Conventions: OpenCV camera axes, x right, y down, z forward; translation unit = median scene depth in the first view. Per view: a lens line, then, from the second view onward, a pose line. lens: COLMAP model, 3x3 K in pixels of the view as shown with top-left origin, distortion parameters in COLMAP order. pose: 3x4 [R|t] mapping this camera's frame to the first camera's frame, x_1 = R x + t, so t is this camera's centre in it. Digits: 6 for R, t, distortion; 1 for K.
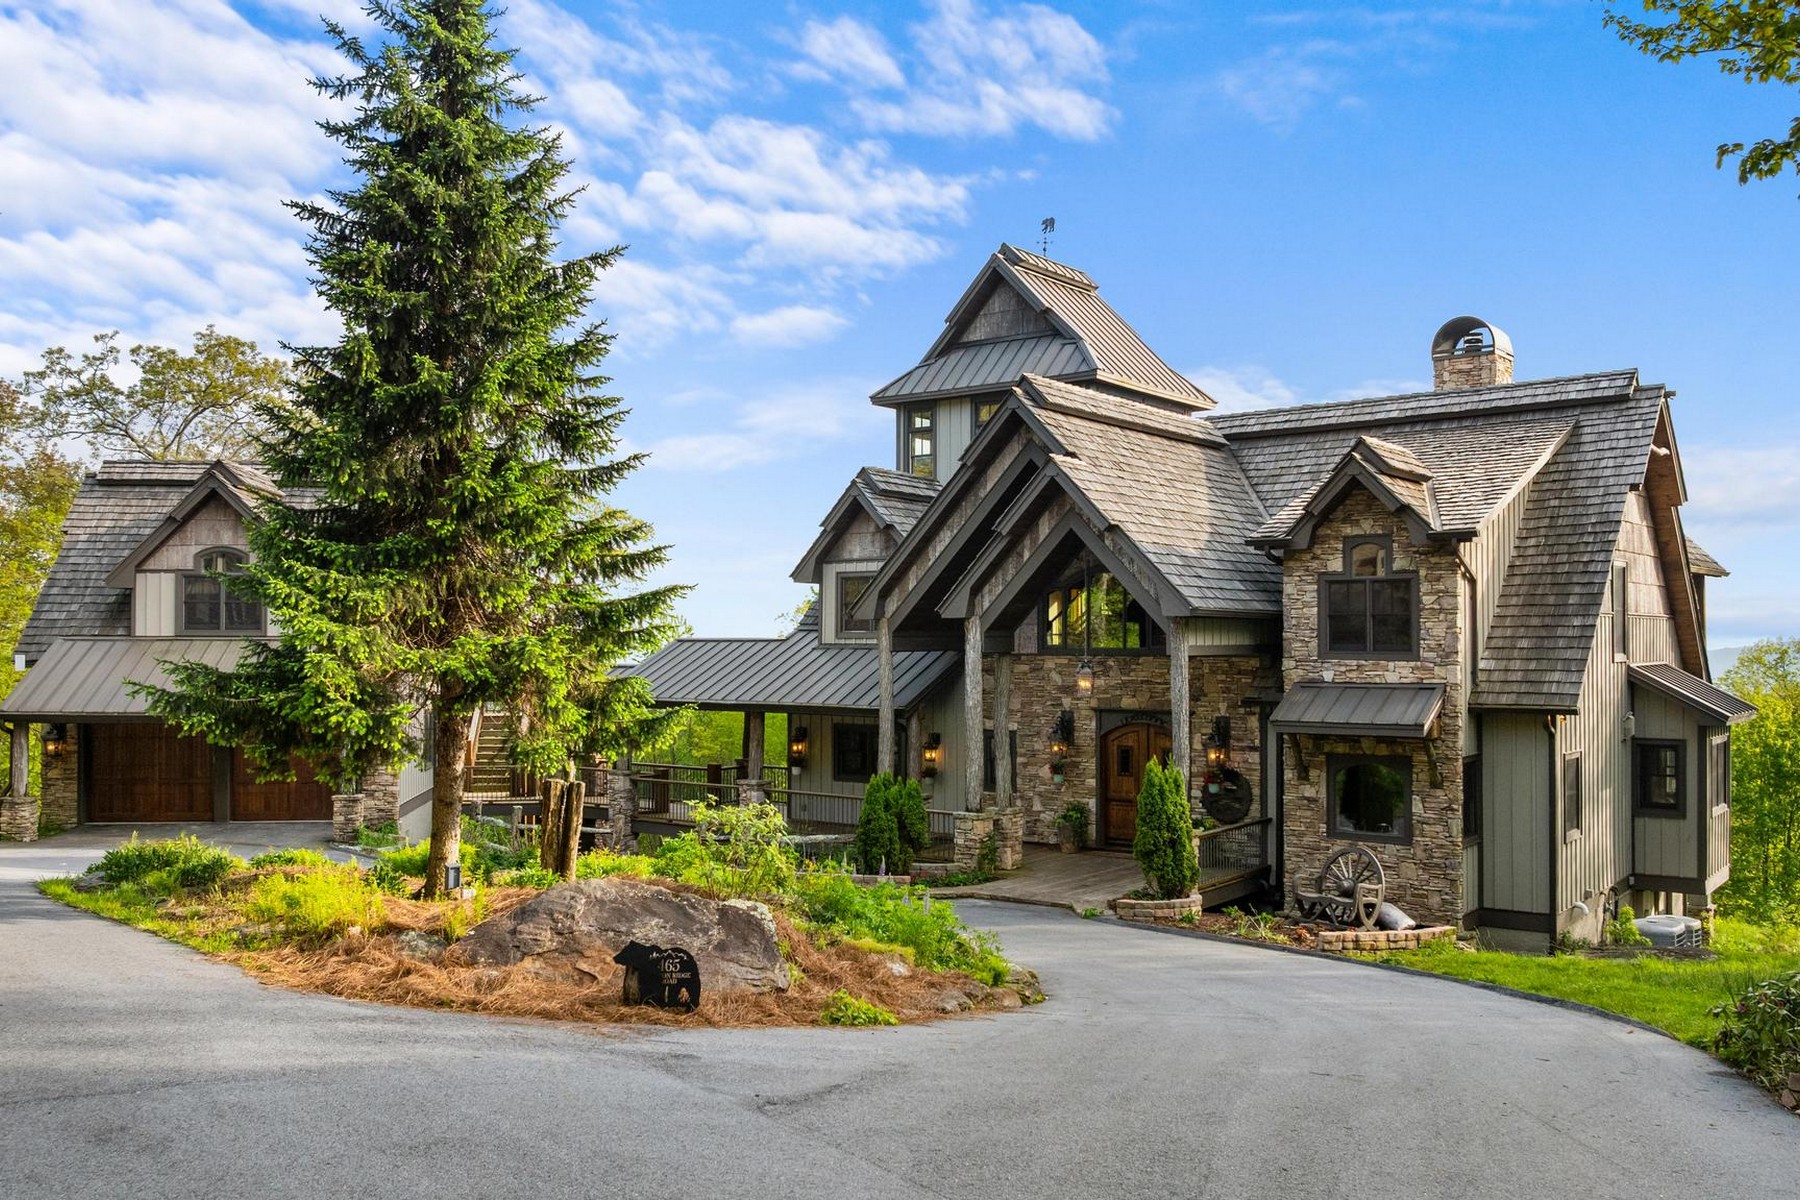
lens RADIAL K [[1513.1, 0, 900.9], [0, 1513.1, 608.7], [0, 0, 1]] dist [-0.006795, -0.010746]
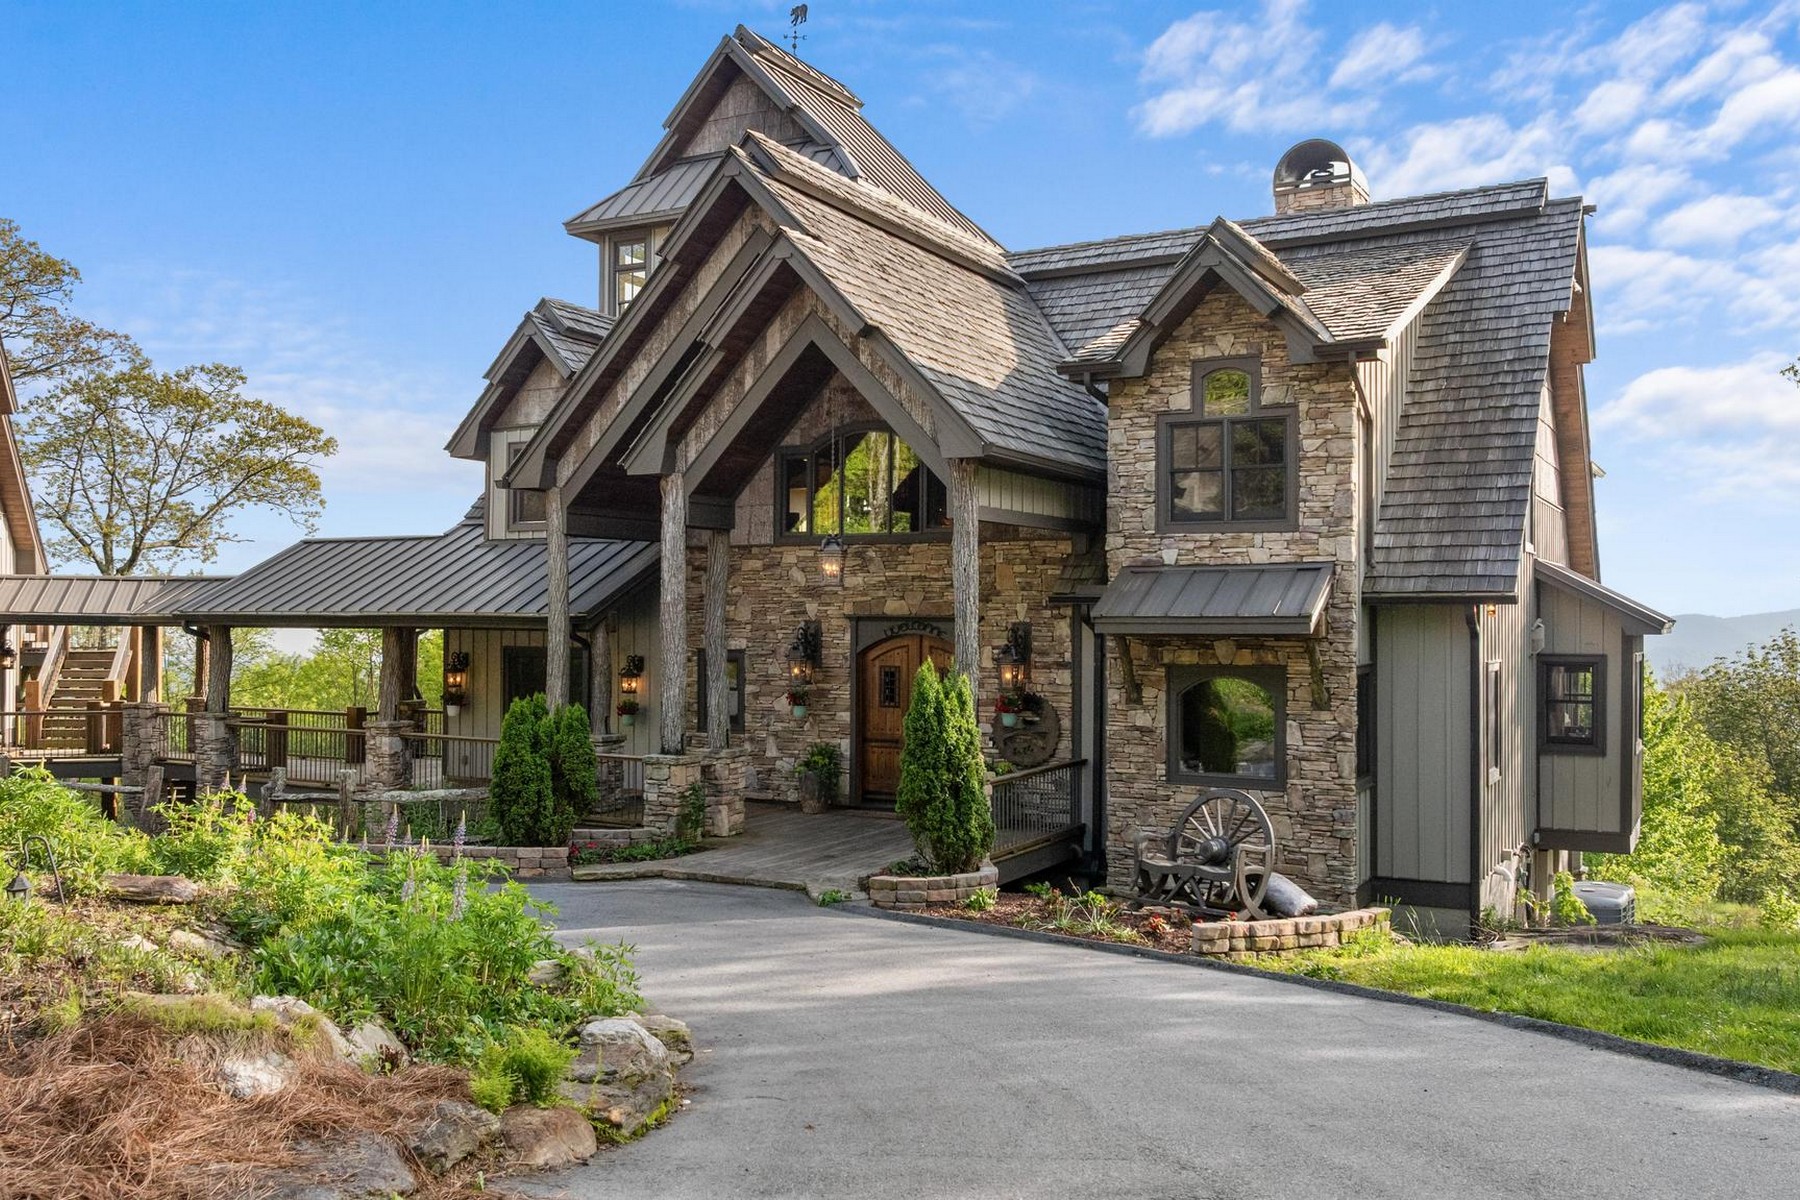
lens RADIAL K [[1468.6, 0, 900.0], [0, 1468.6, 600.0], [0, 0, 1]] dist [0.006661, -0.002856]
pose [[0.989447, 0.005454, 0.144795, 0.053286], [-0.006114, 0.999973, 0.004110, 0.059644], [-0.144768, -0.004952, 0.989453, 0.314404]]
